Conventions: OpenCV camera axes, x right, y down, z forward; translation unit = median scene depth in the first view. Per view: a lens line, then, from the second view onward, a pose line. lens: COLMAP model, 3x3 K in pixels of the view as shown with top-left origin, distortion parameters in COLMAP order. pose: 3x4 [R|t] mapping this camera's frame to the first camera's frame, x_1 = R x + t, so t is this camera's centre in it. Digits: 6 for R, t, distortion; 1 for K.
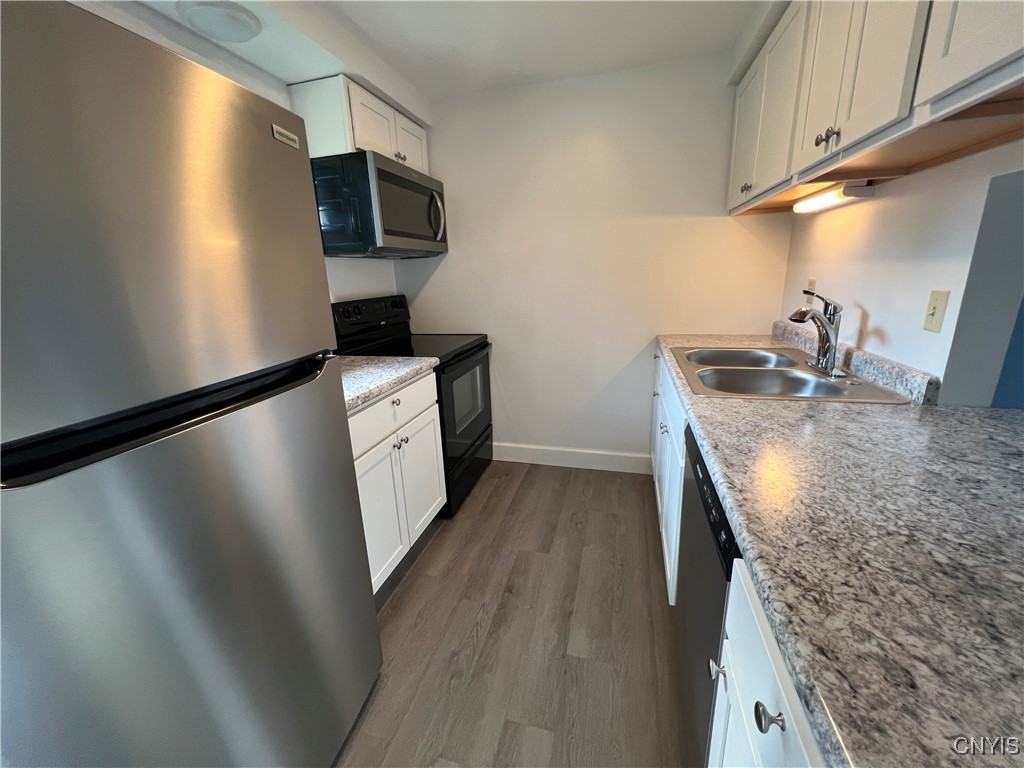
lens RADIAL K [[413.1, 0, 509.2], [0, 413.1, 385.9], [0, 0, 1]] dist [-0.003075, 0.000273]
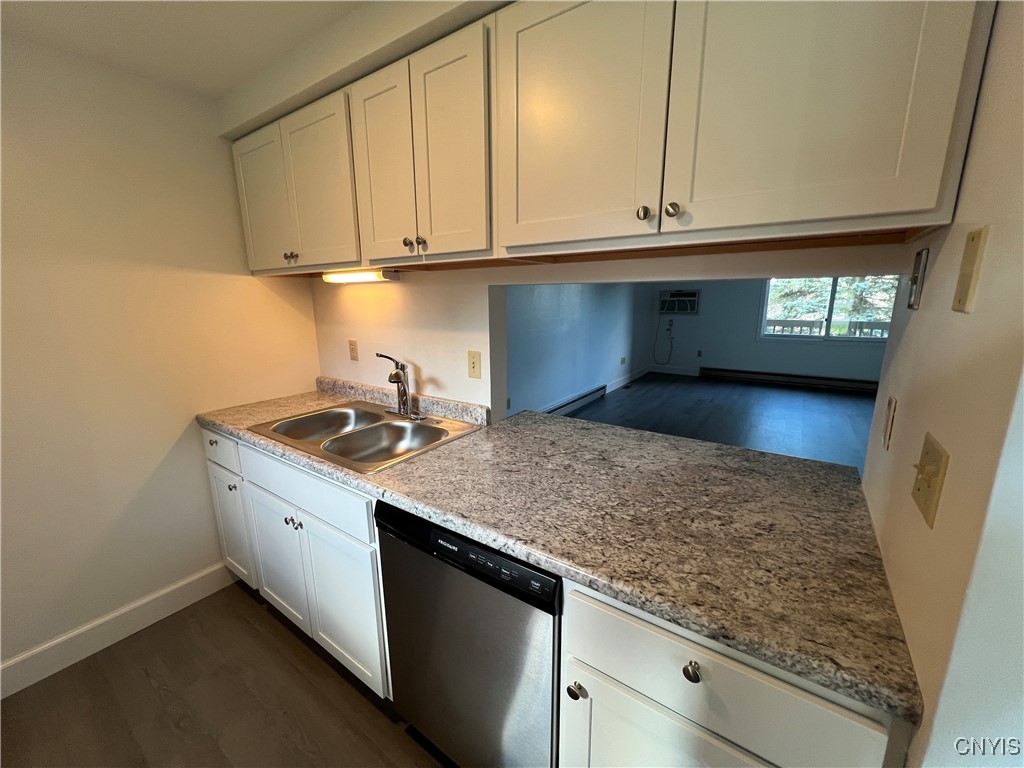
lens RADIAL K [[413.1, 0, 509.6], [0, 413.1, 381.5], [0, 0, 1]] dist [-0.003075, 0.000273]
pose [[0.341702, -0.154583, 0.927008, -0.411283], [0.248124, 0.966220, 0.069662, -0.239593], [-0.906463, 0.206209, 0.368515, 0.413578]]
